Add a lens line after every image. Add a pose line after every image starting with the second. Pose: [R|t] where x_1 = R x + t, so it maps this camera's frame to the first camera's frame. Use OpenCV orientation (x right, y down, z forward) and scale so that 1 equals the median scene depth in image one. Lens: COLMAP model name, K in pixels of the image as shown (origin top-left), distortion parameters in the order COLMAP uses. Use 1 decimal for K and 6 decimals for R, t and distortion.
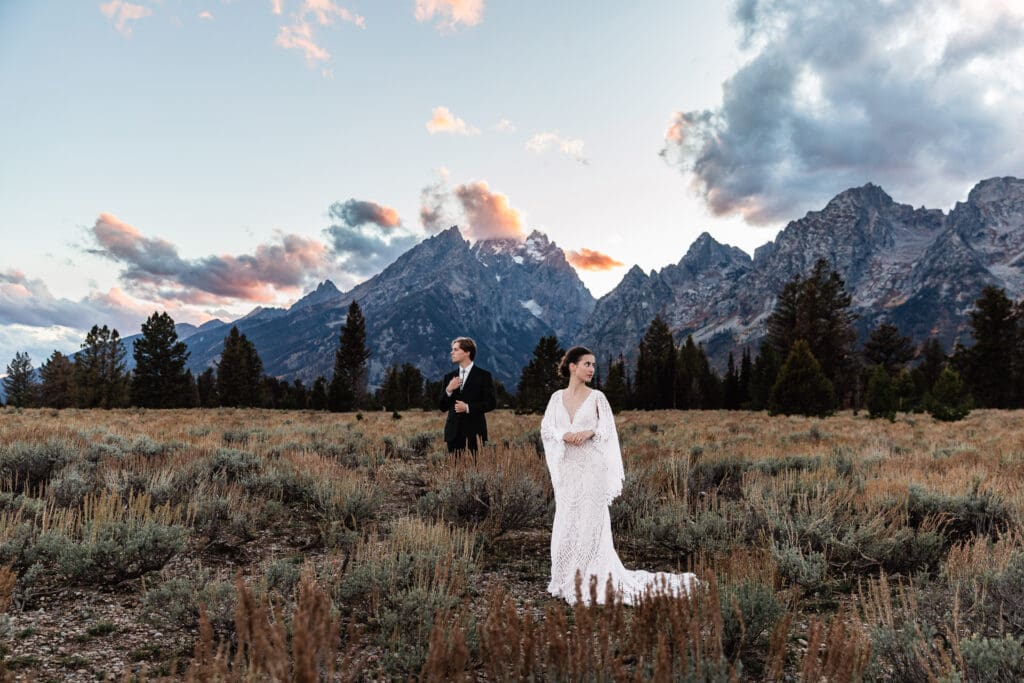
lens RADIAL K [[1023.5, 0, 537.6], [0, 1023.5, 341.5], [0, 0, 1]] dist [-0.007621, -0.000847]
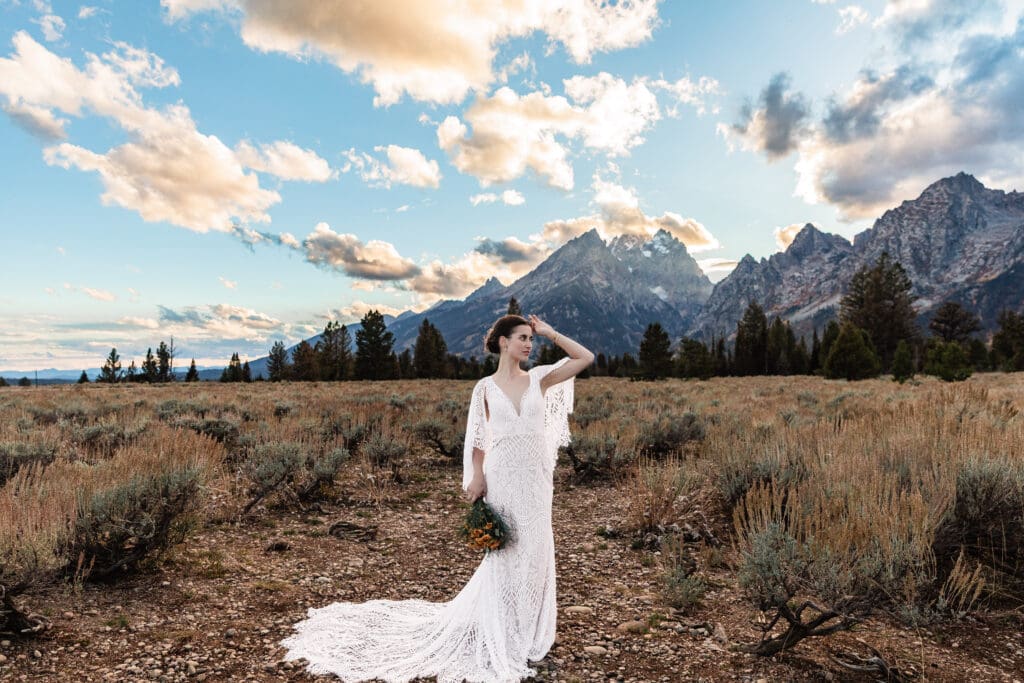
lens RADIAL K [[1023.5, 0, 537.6], [0, 1023.5, 341.5], [0, 0, 1]] dist [-0.007621, -0.000847]
pose [[0.986386, -0.019351, -0.163304, 0.047500], [0.024638, 0.999234, 0.030411, -0.015397], [0.162590, -0.034020, 0.986107, -0.213285]]
